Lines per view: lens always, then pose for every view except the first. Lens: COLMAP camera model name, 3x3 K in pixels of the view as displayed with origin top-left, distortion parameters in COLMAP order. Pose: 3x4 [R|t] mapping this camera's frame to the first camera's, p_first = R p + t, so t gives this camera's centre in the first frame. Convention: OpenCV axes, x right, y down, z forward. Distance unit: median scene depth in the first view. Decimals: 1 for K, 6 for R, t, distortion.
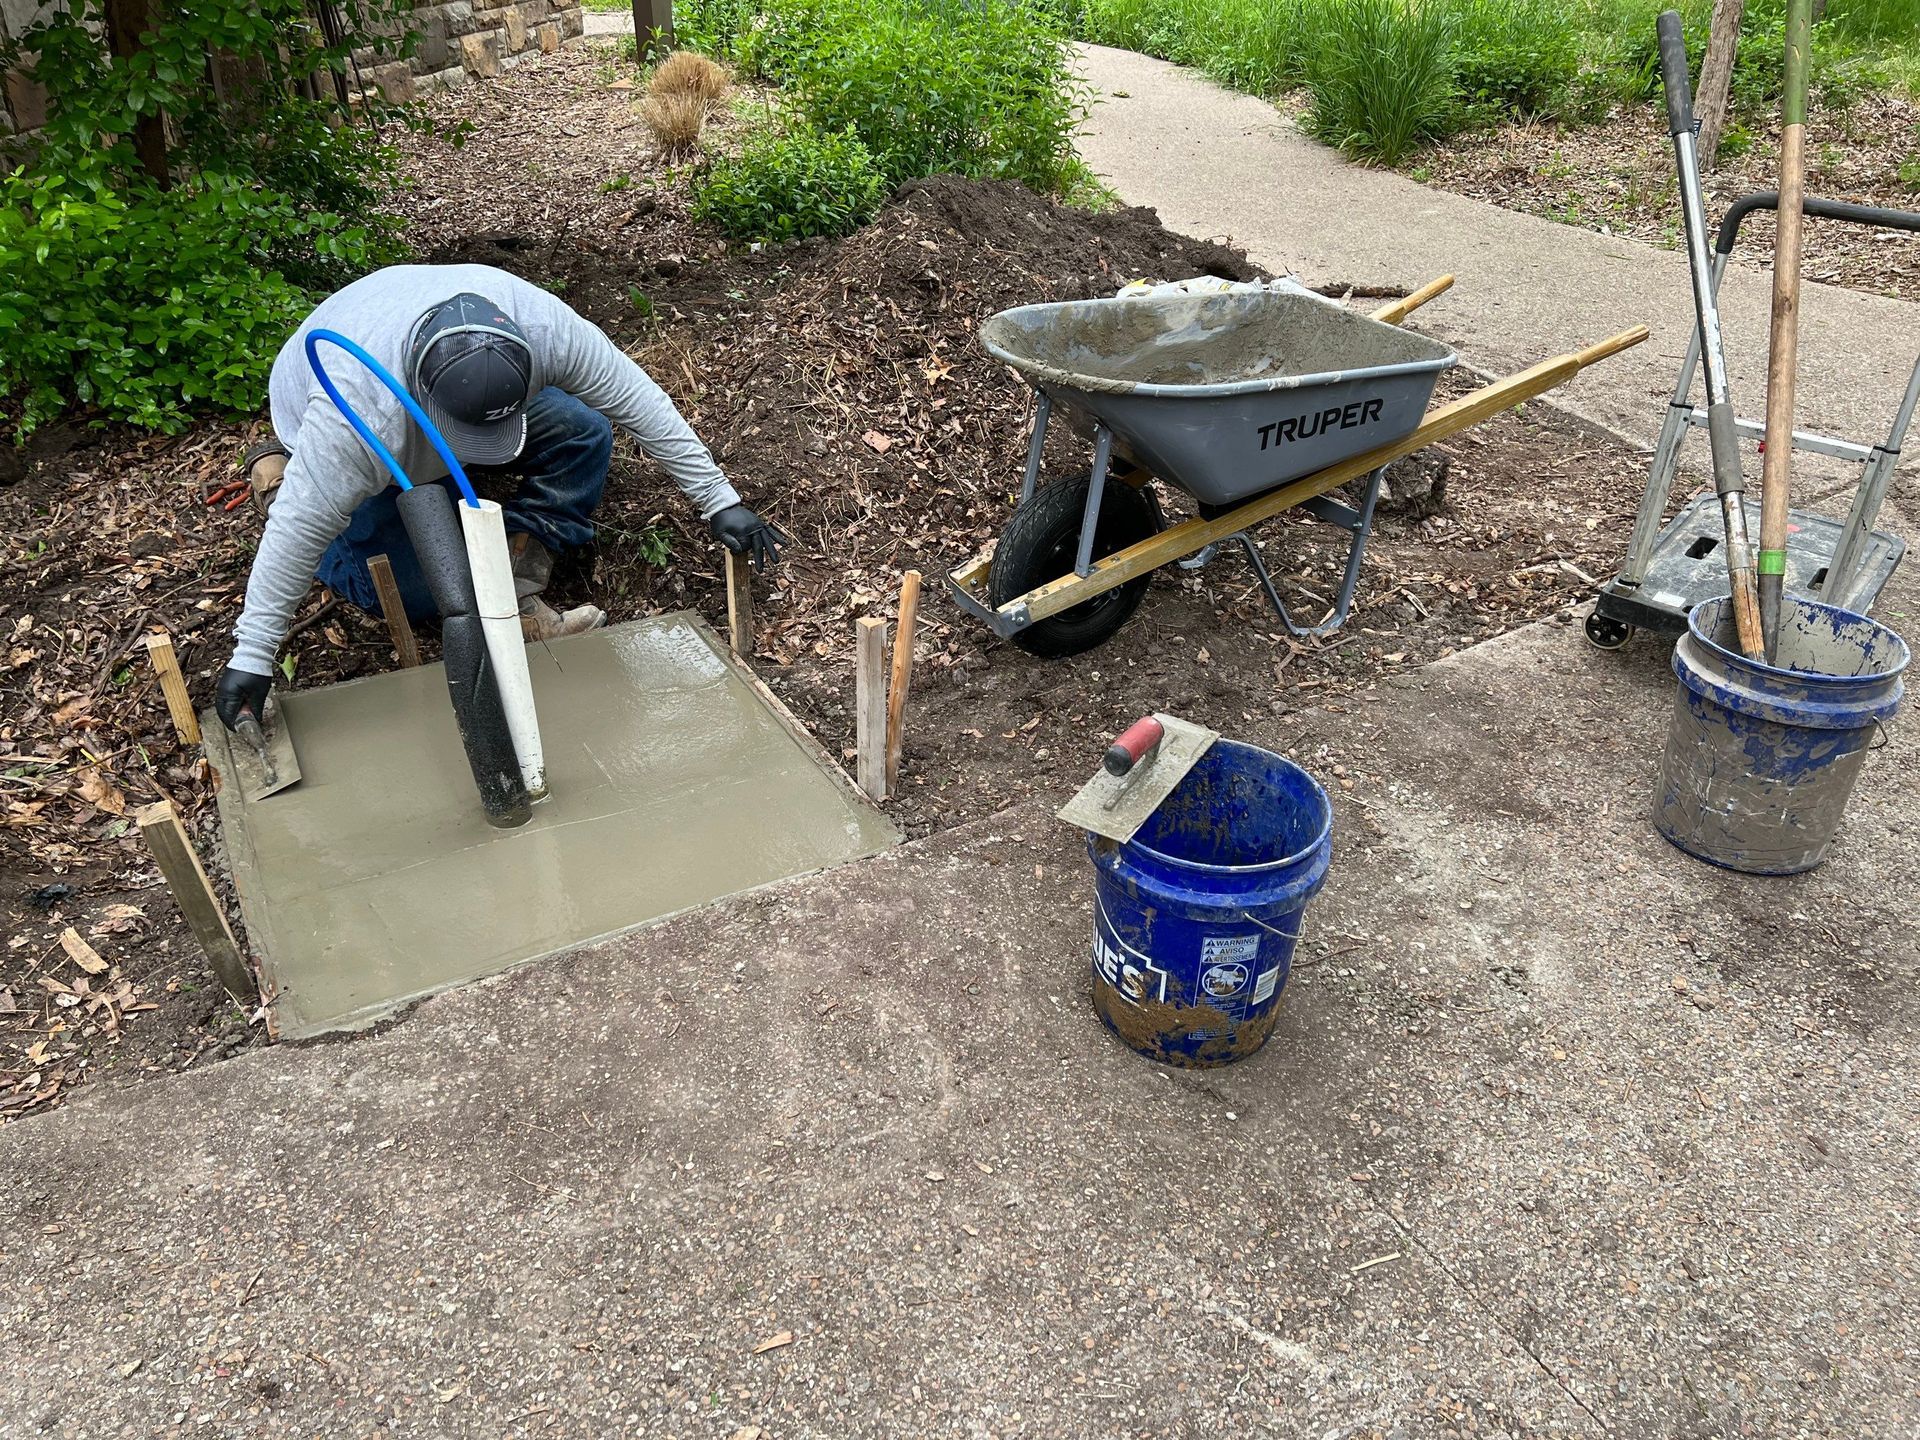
lens RADIAL K [[1390.7, 0, 960.1], [0, 1390.7, 720.5], [0, 0, 1]] dist [-0.000754, -0.001539]
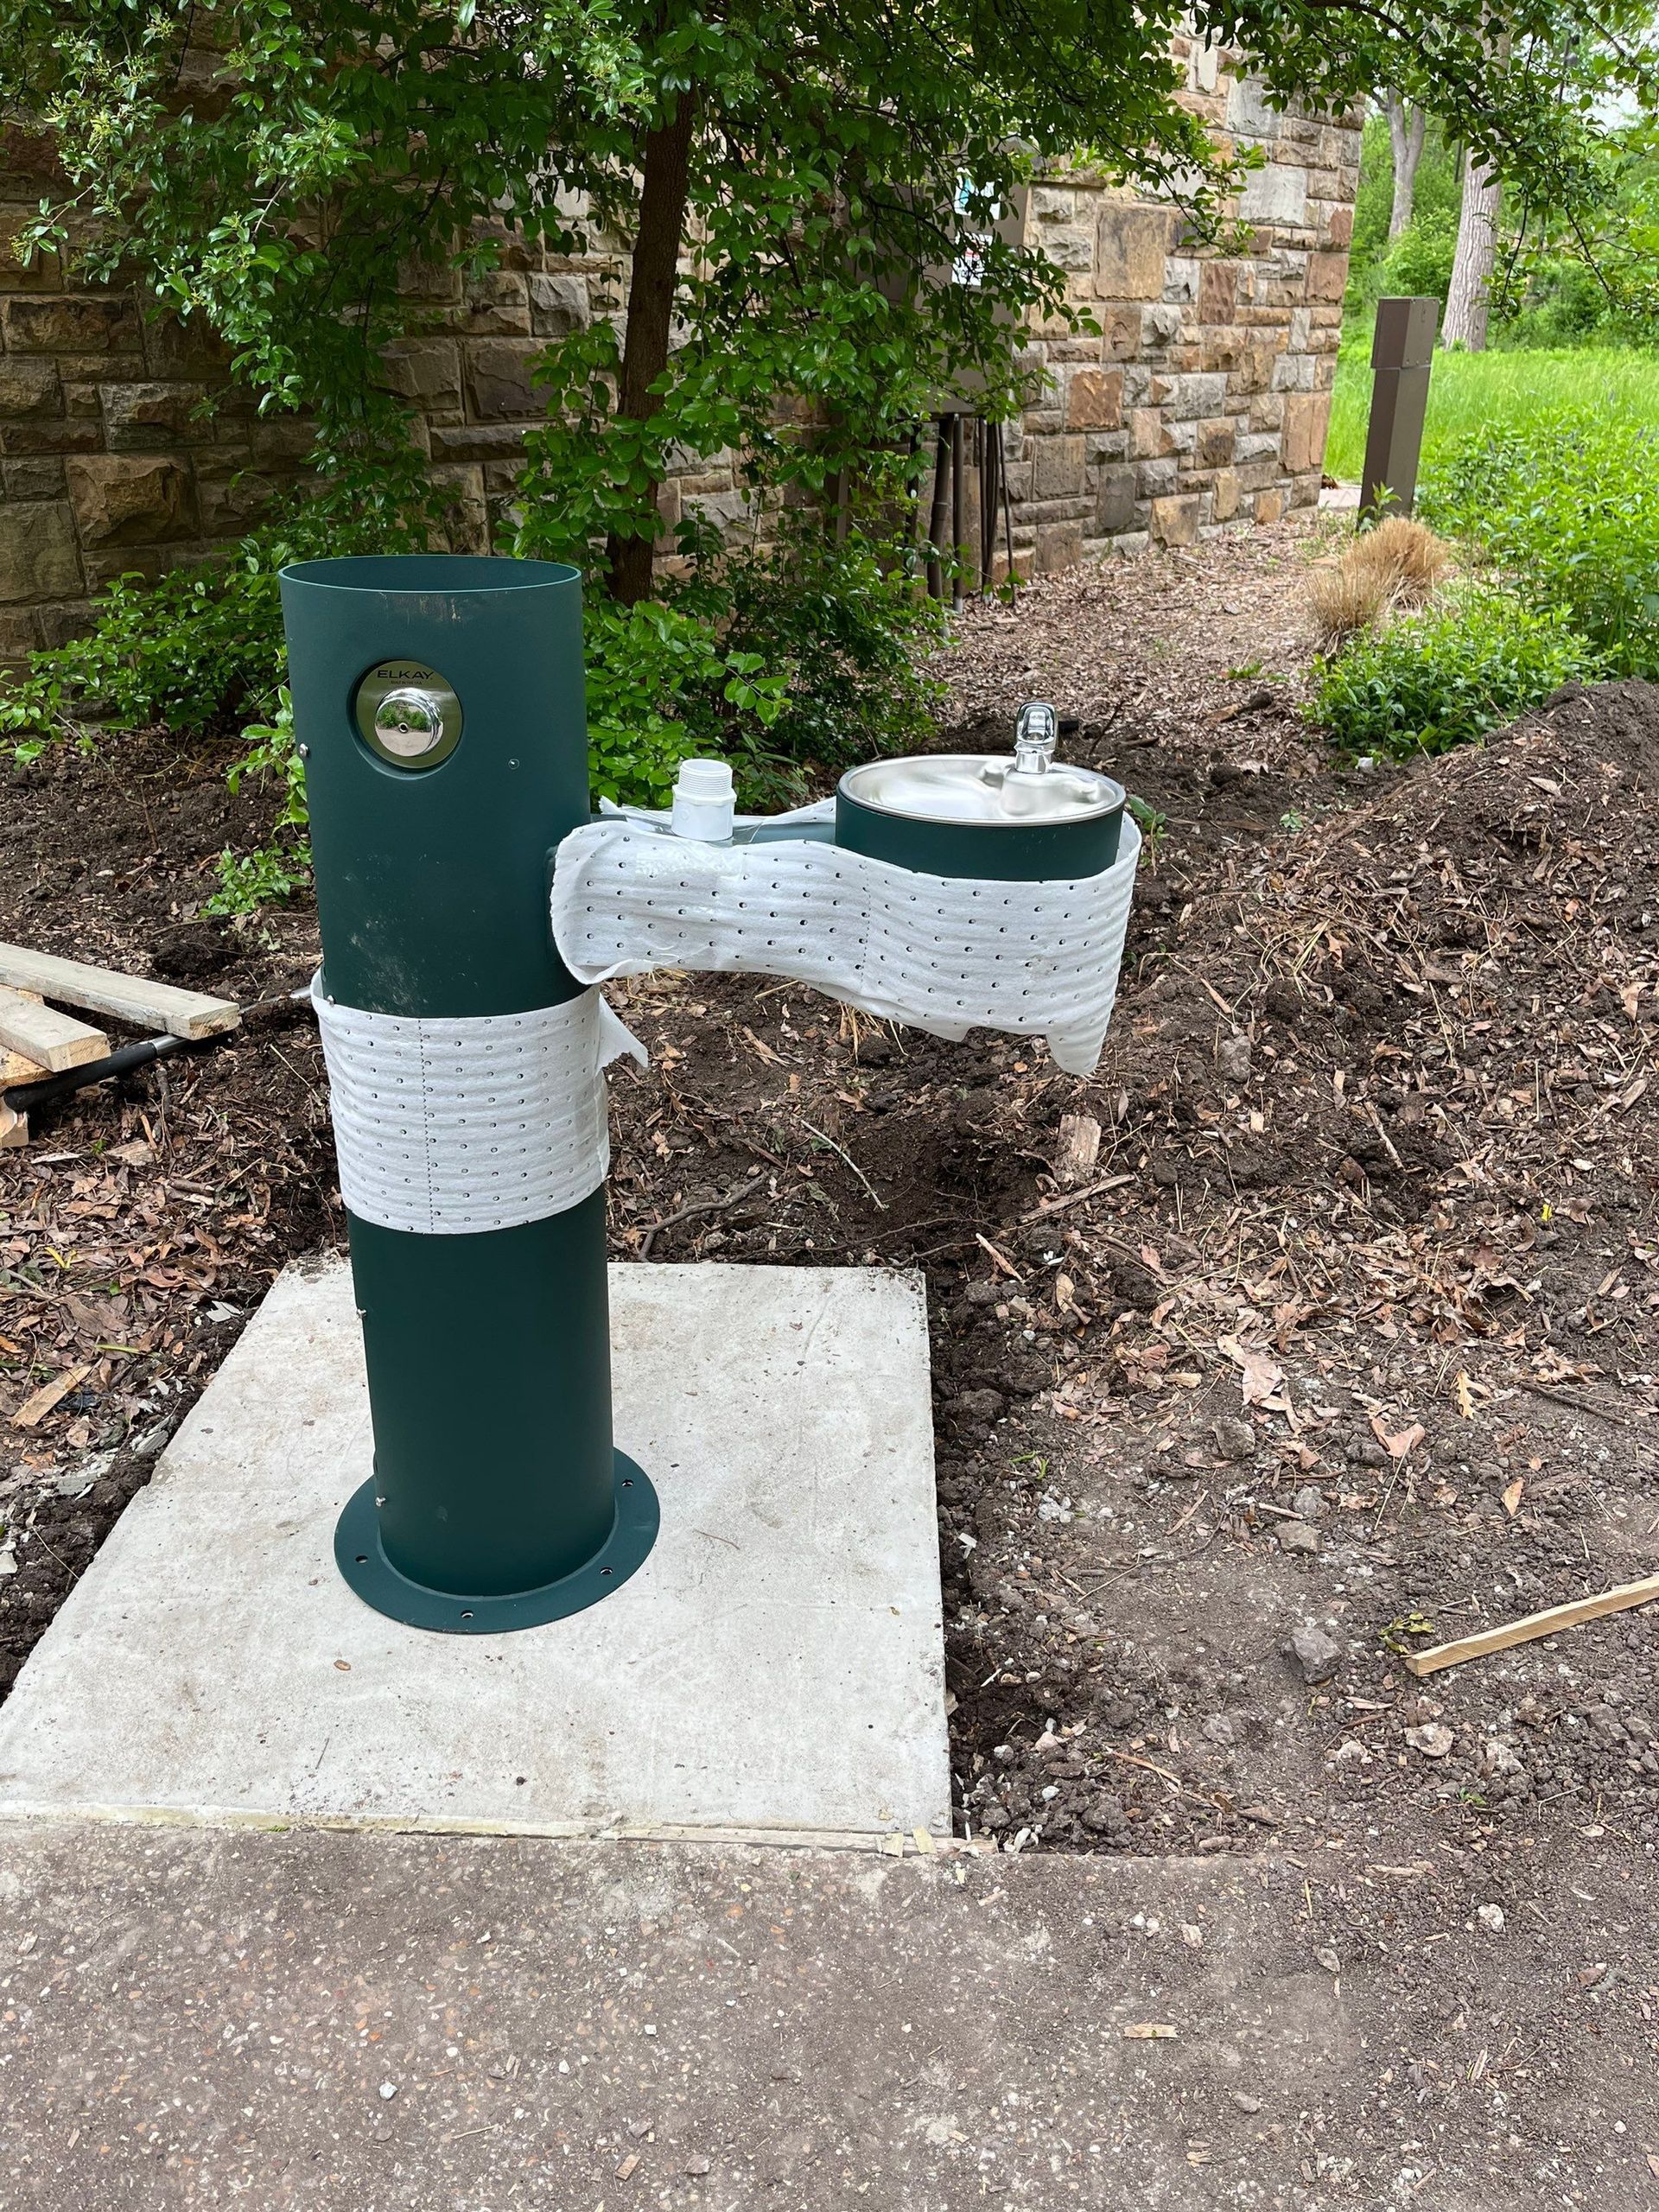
lens RADIAL K [[1602.2, 0, 828.6], [0, 1602.2, 1104.8], [0, 0, 1]] dist [-0.000754, -0.001539]
pose [[0.834284, 0.215694, -0.507392, 0.056695], [-0.272989, 0.961174, -0.040266, -0.046346], [0.479007, 0.172106, 0.860774, 0.138606]]
